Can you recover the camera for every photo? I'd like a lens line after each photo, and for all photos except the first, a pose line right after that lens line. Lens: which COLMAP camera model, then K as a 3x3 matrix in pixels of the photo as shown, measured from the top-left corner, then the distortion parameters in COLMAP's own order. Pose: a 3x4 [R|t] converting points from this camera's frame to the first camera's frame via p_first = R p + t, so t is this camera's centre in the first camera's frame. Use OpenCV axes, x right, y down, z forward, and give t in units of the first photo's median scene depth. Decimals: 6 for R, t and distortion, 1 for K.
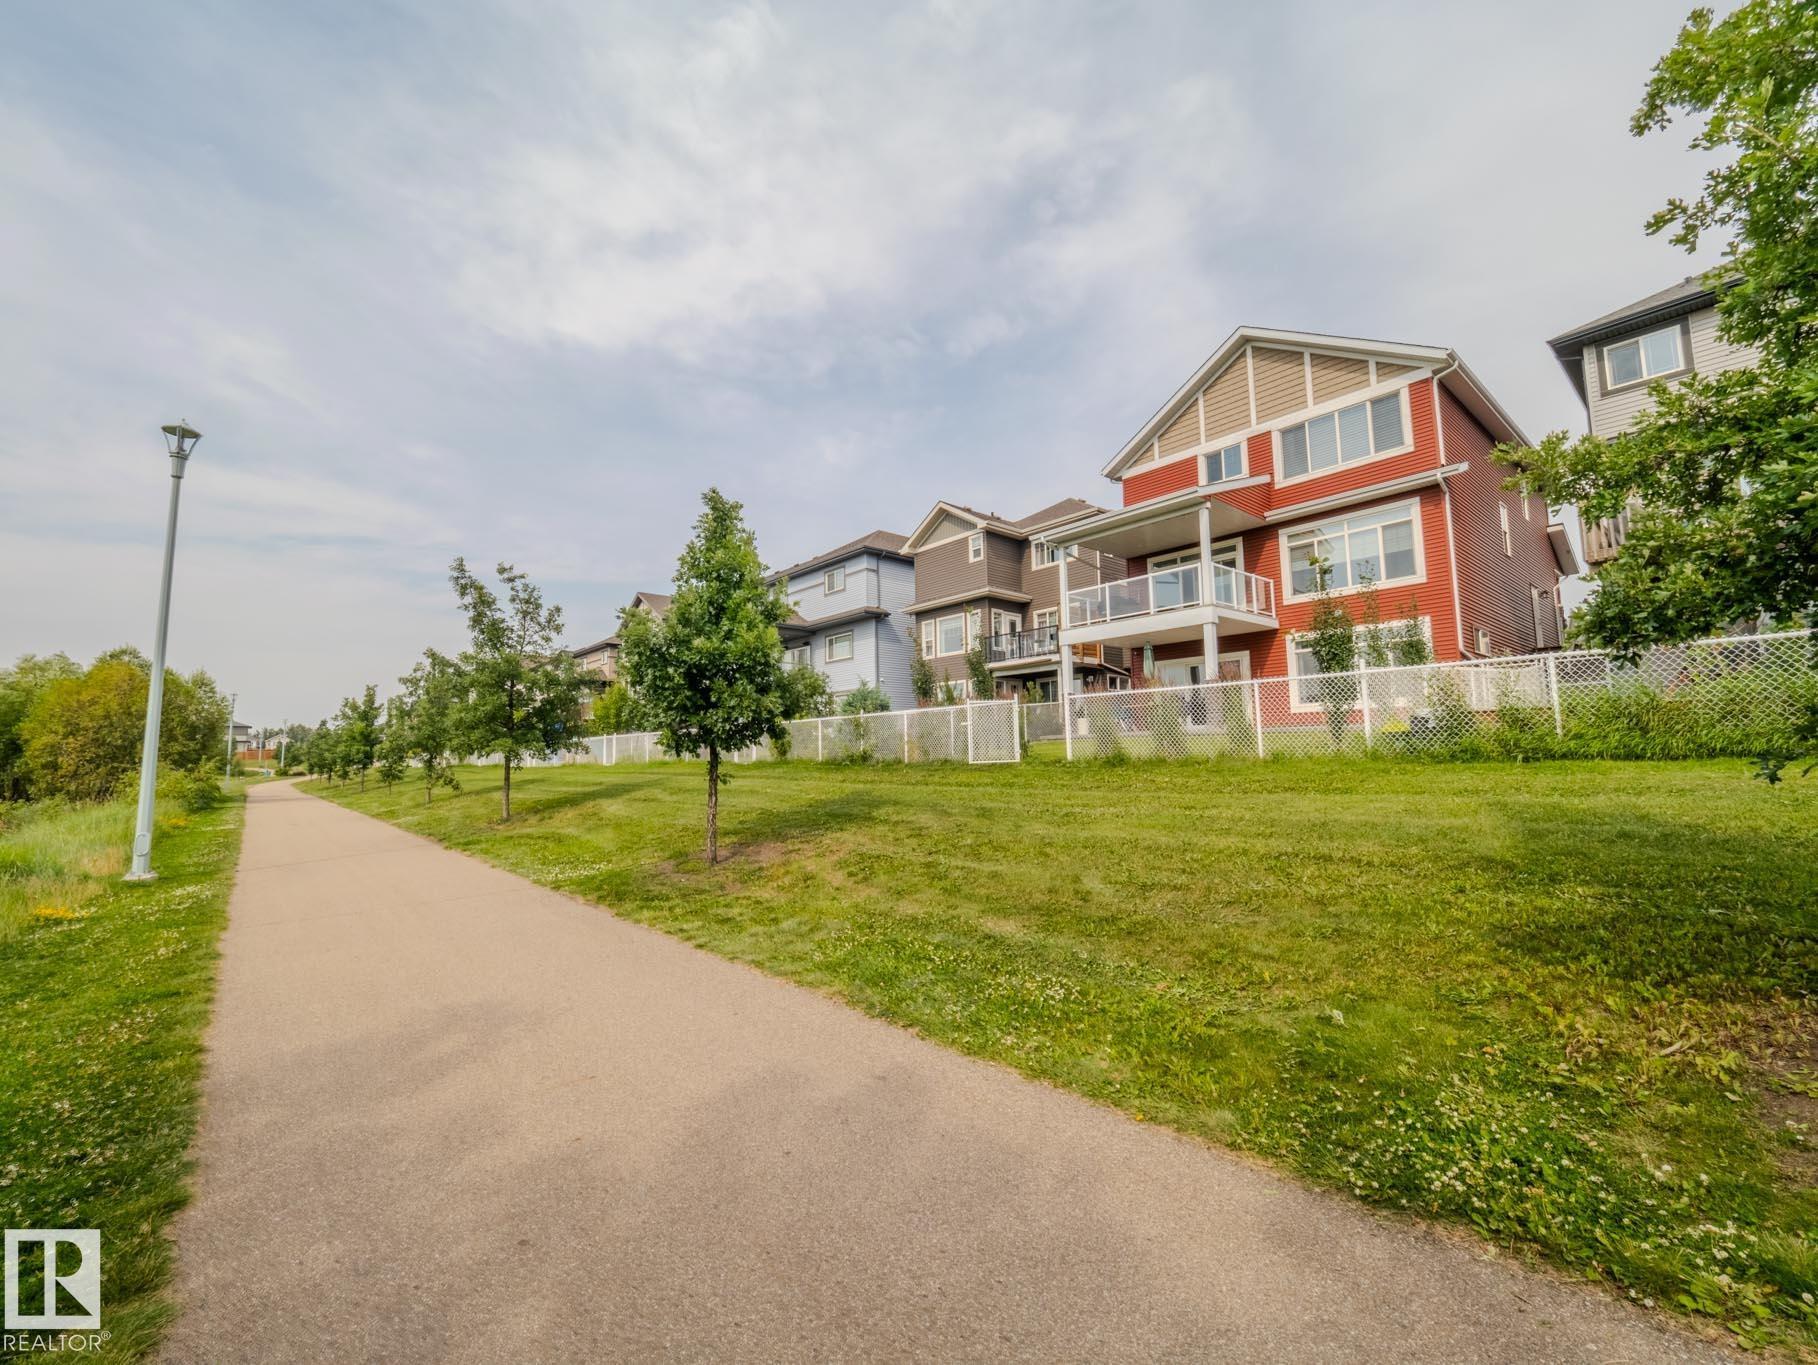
lens RADIAL K [[759.9, 0, 905.0], [0, 759.9, 677.0], [0, 0, 1]] dist [-0.015784, 0.004022]
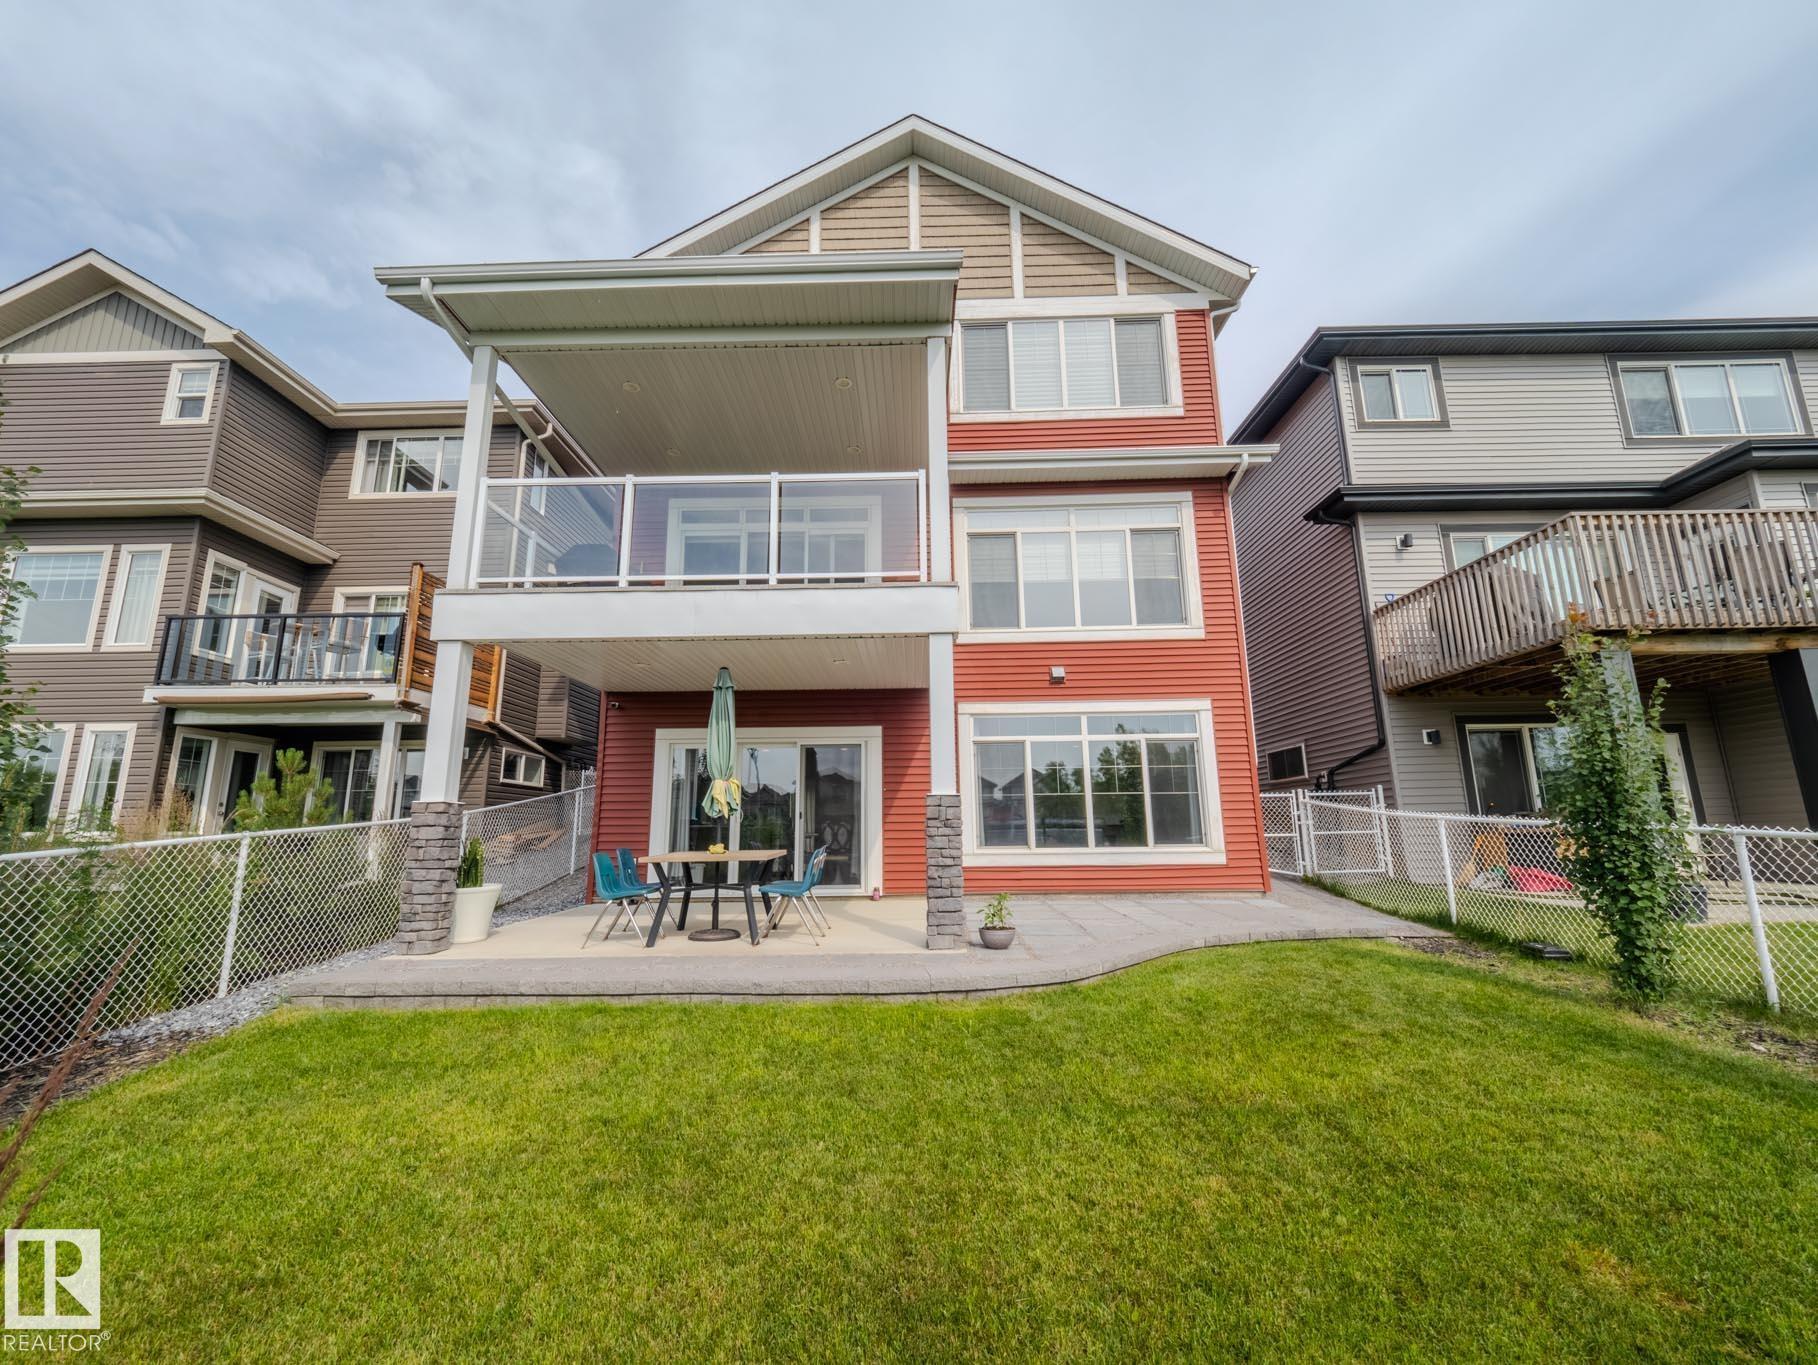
lens RADIAL K [[759.9, 0, 905.0], [0, 759.9, 677.0], [0, 0, 1]] dist [-0.015784, 0.004022]
pose [[0.670182, 0.148615, 0.727166, 0.095123], [-0.080511, 0.988523, -0.127828, -0.005161], [-0.737817, 0.027123, 0.674455, 0.550193]]
